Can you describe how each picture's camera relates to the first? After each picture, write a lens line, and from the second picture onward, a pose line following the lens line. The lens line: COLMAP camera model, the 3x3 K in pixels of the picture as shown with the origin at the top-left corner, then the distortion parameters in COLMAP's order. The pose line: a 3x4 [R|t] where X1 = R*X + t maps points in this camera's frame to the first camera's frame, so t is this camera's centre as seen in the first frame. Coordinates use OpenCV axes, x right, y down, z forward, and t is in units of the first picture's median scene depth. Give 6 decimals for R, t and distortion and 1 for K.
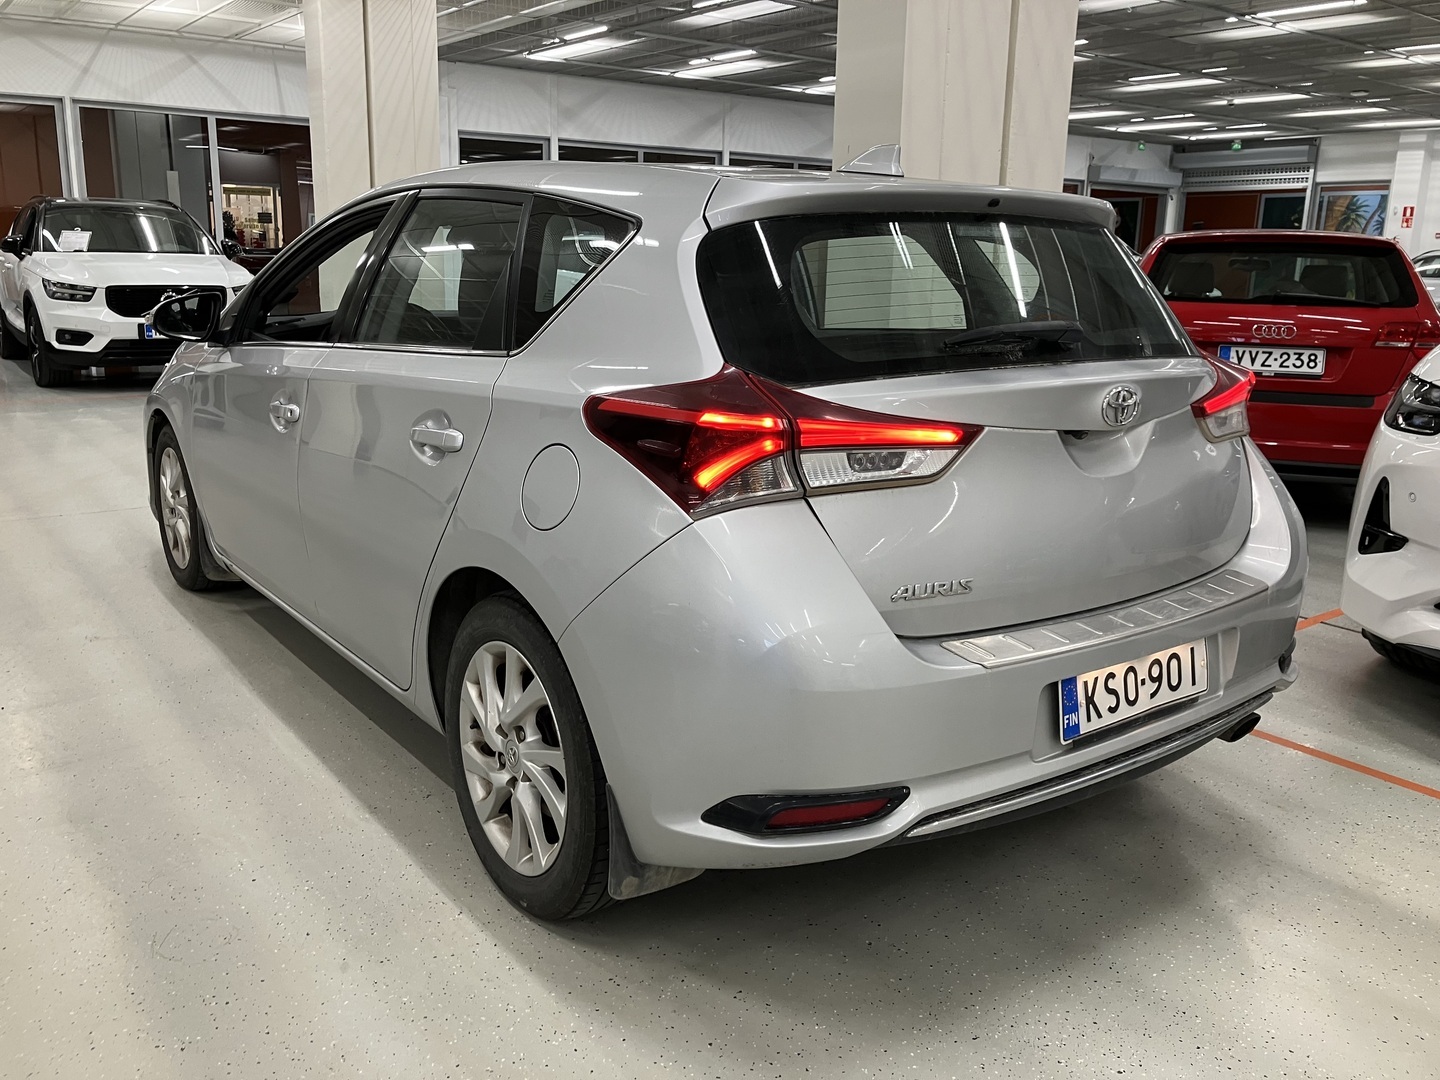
lens RADIAL K [[1200.9, 0, 720.0], [0, 1200.9, 540.0], [0, 0, 1]] dist [-0.002782, 0.004965]
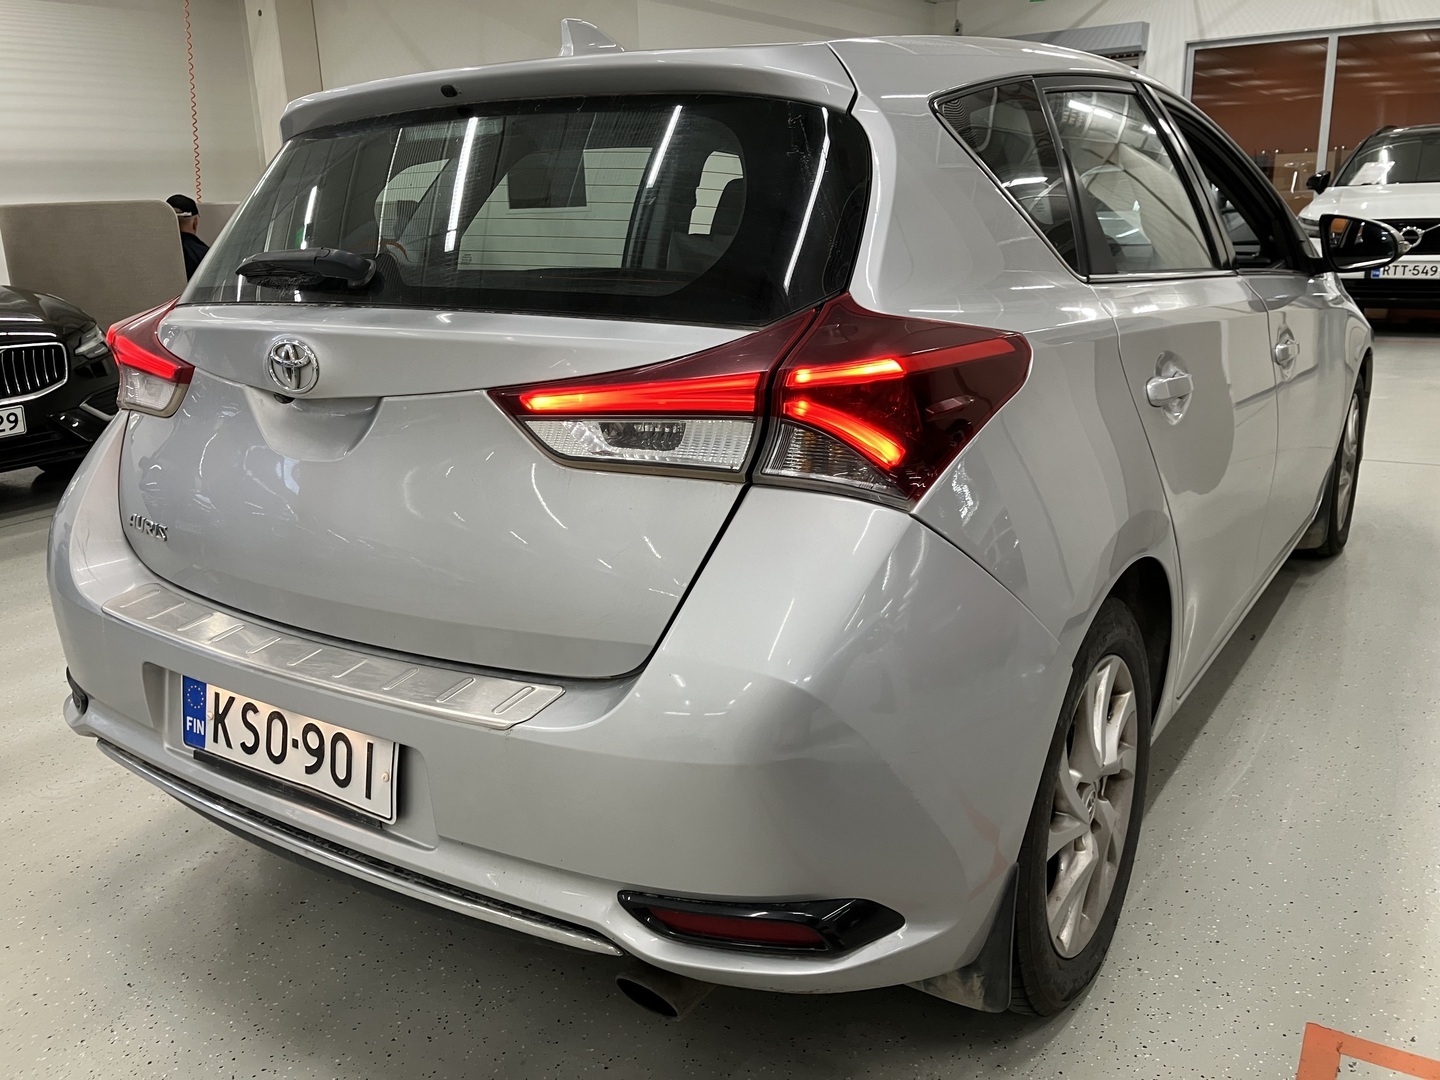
lens RADIAL K [[1171.7, 0, 721.2], [0, 1171.7, 531.4], [0, 0, 1]] dist [-0.009320, -0.006391]
pose [[0.375947, 0.243809, -0.893992, 1.088462], [-0.200599, 0.963302, 0.178354, -0.193166], [0.904668, 0.112282, 0.411058, 0.948234]]
